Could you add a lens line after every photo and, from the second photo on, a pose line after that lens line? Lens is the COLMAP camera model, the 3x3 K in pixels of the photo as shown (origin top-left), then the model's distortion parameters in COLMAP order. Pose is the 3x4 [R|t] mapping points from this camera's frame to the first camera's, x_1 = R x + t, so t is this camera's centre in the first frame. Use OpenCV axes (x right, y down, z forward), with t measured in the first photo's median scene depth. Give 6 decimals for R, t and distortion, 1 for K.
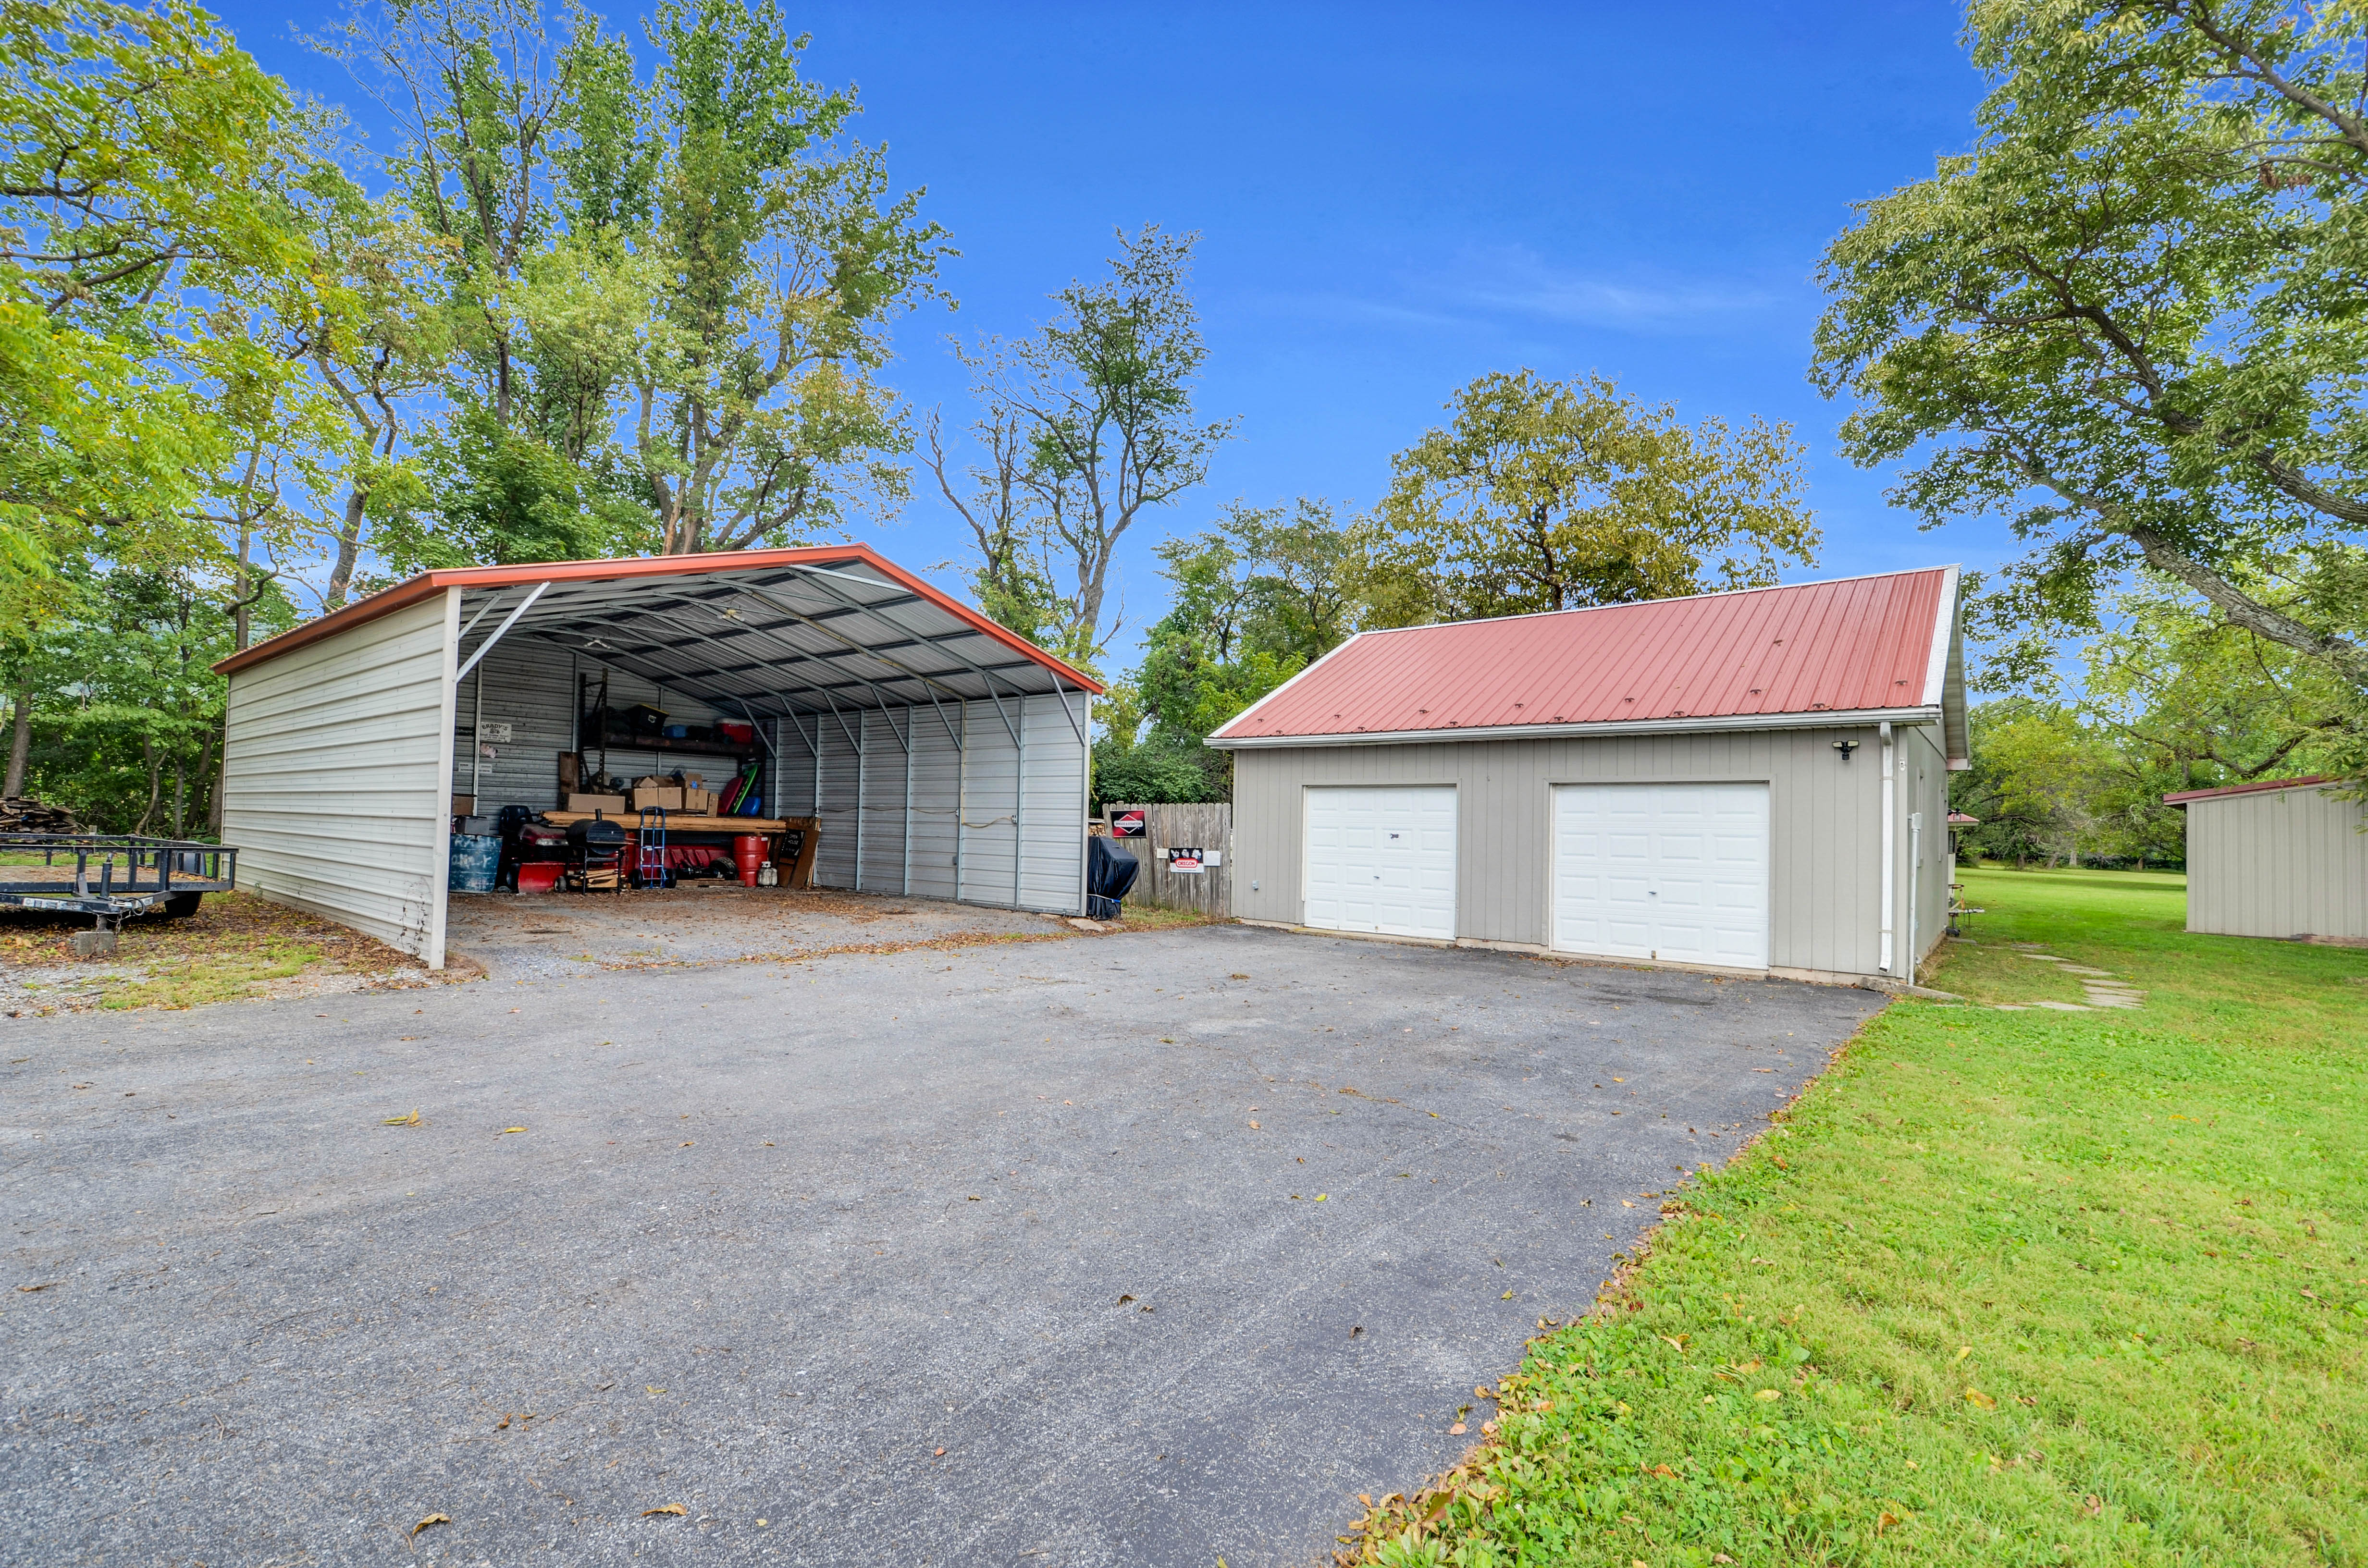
lens RADIAL K [[1032.0, 0, 1188.3], [0, 1032.0, 802.5], [0, 0, 1]] dist [0.016047, -0.021544]
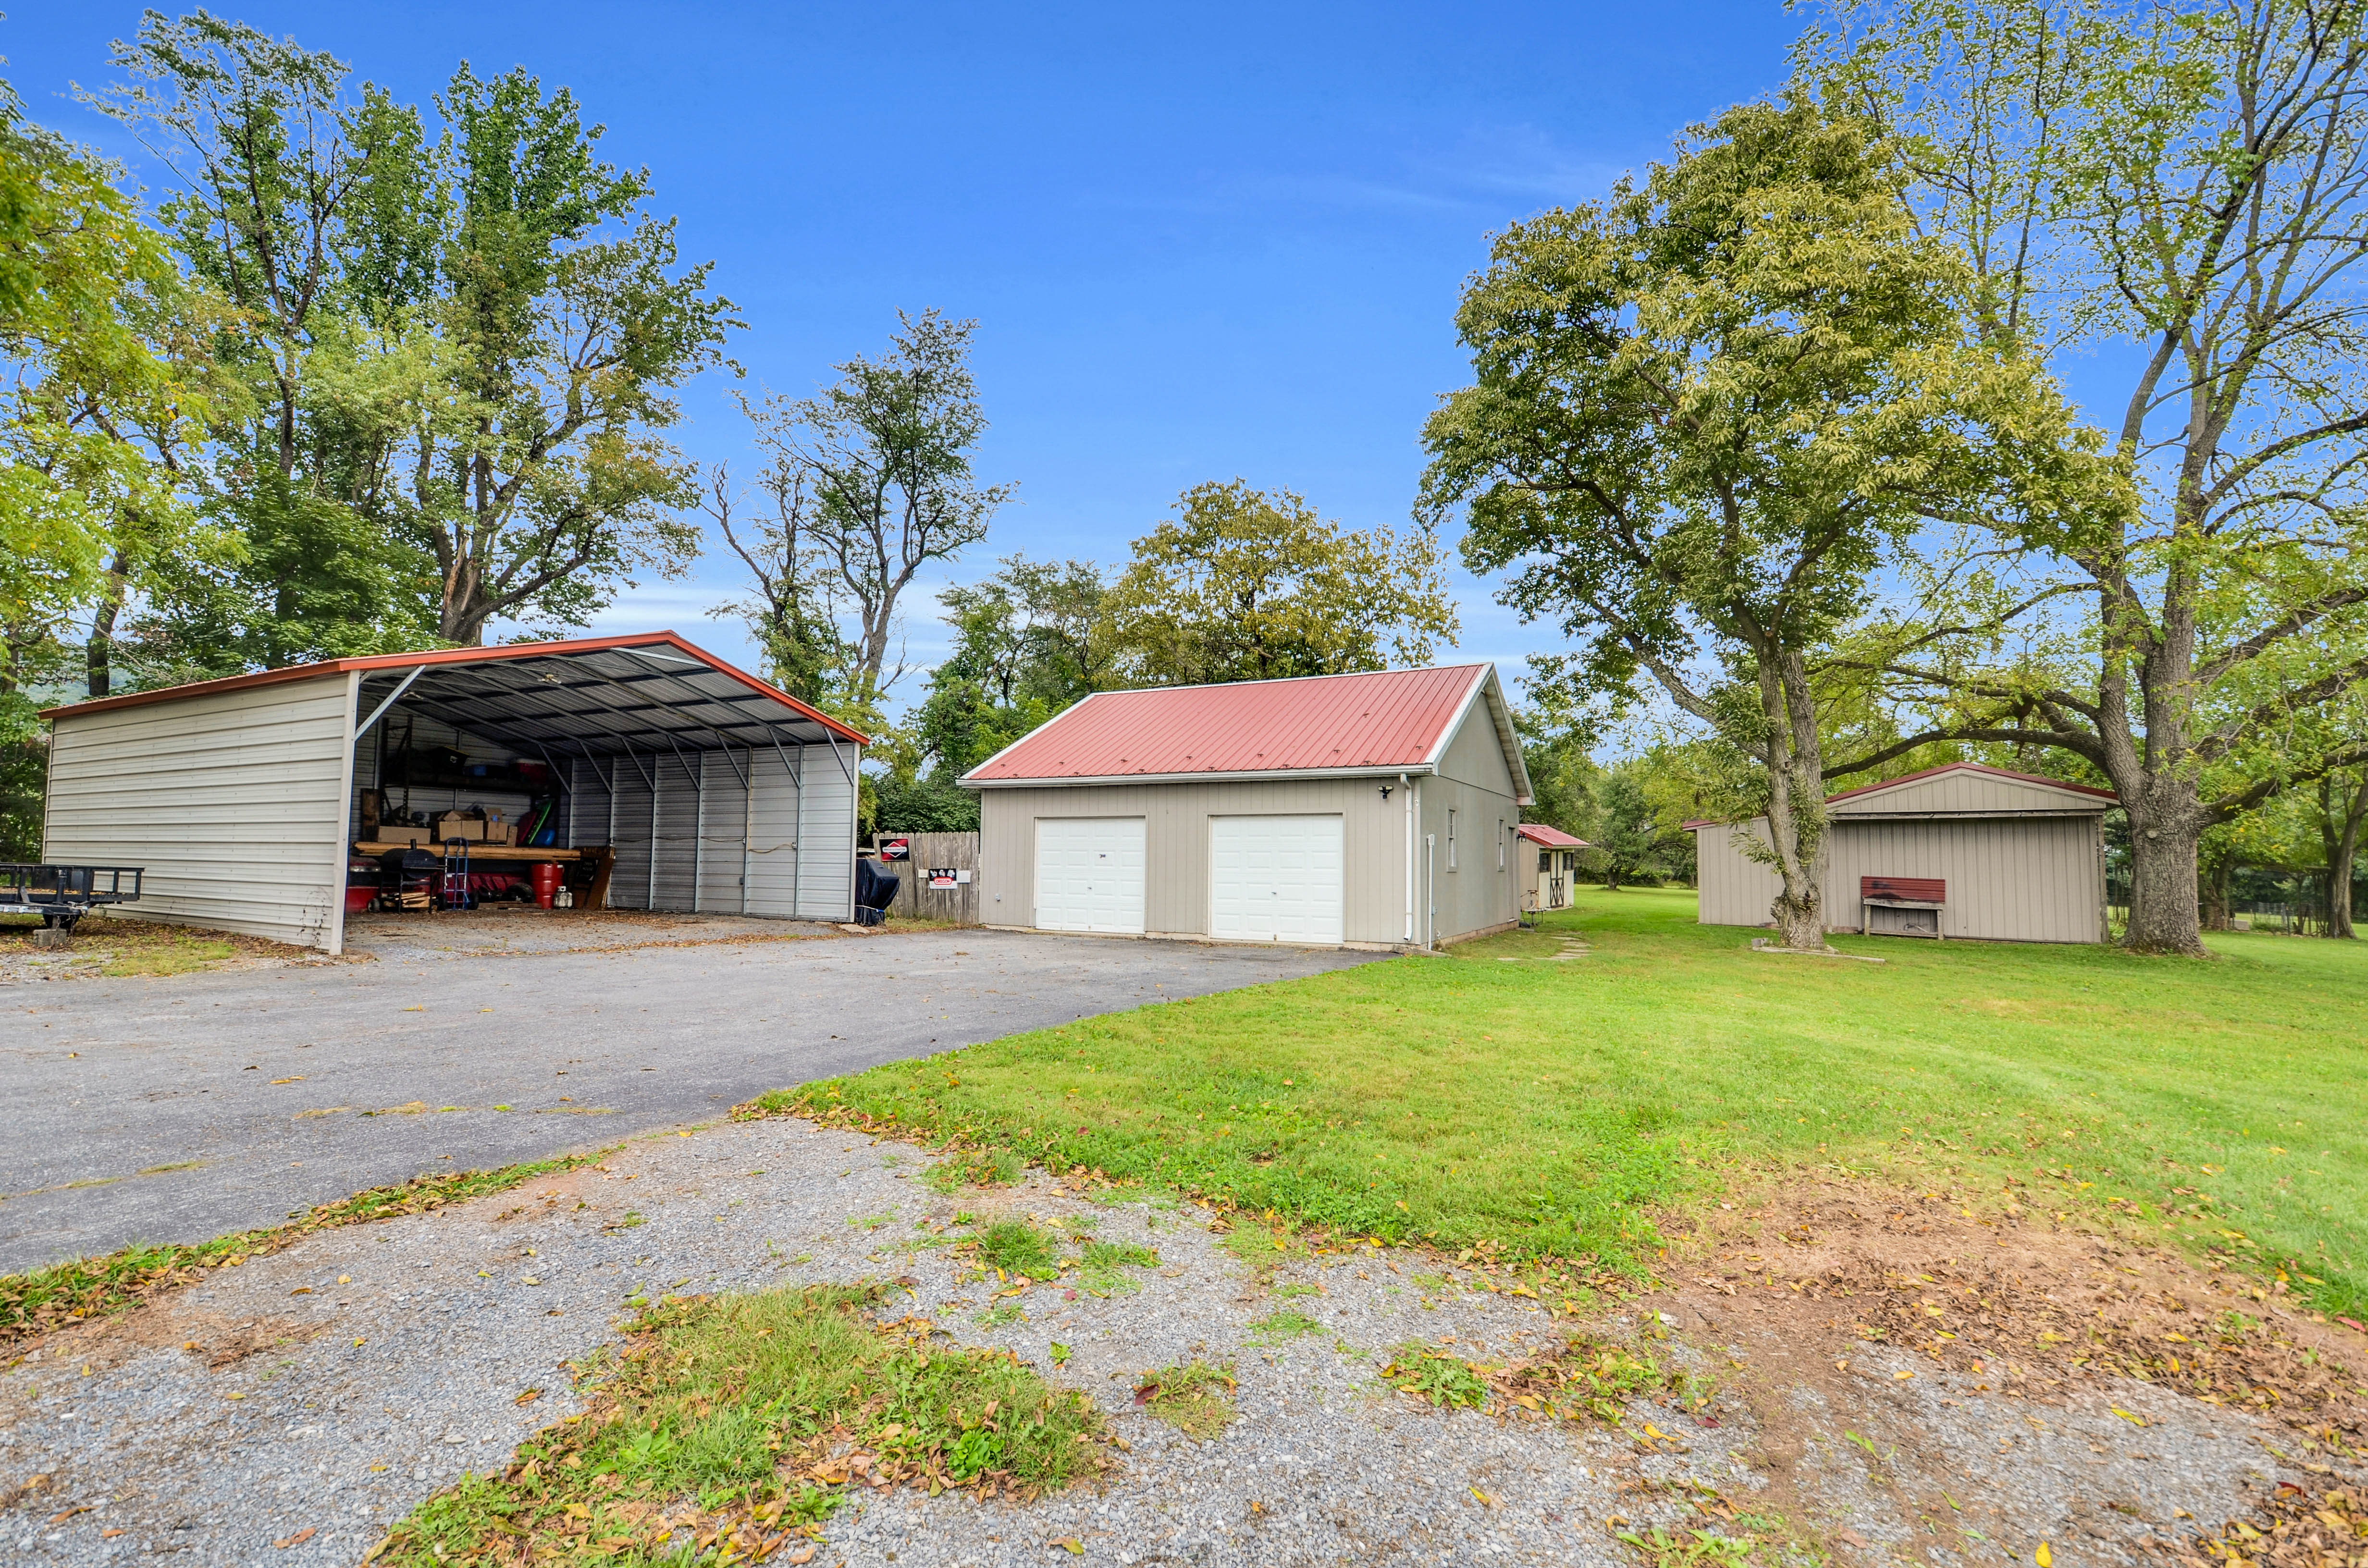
lens RADIAL K [[1032.0, 0, 1188.3], [0, 1032.0, 802.5], [0, 0, 1]] dist [0.016047, -0.021544]
pose [[0.981698, 0.000498, 0.190445, 0.038454], [0.005741, 0.999465, -0.032209, 0.005104], [-0.190360, 0.032713, 0.981169, -0.198068]]
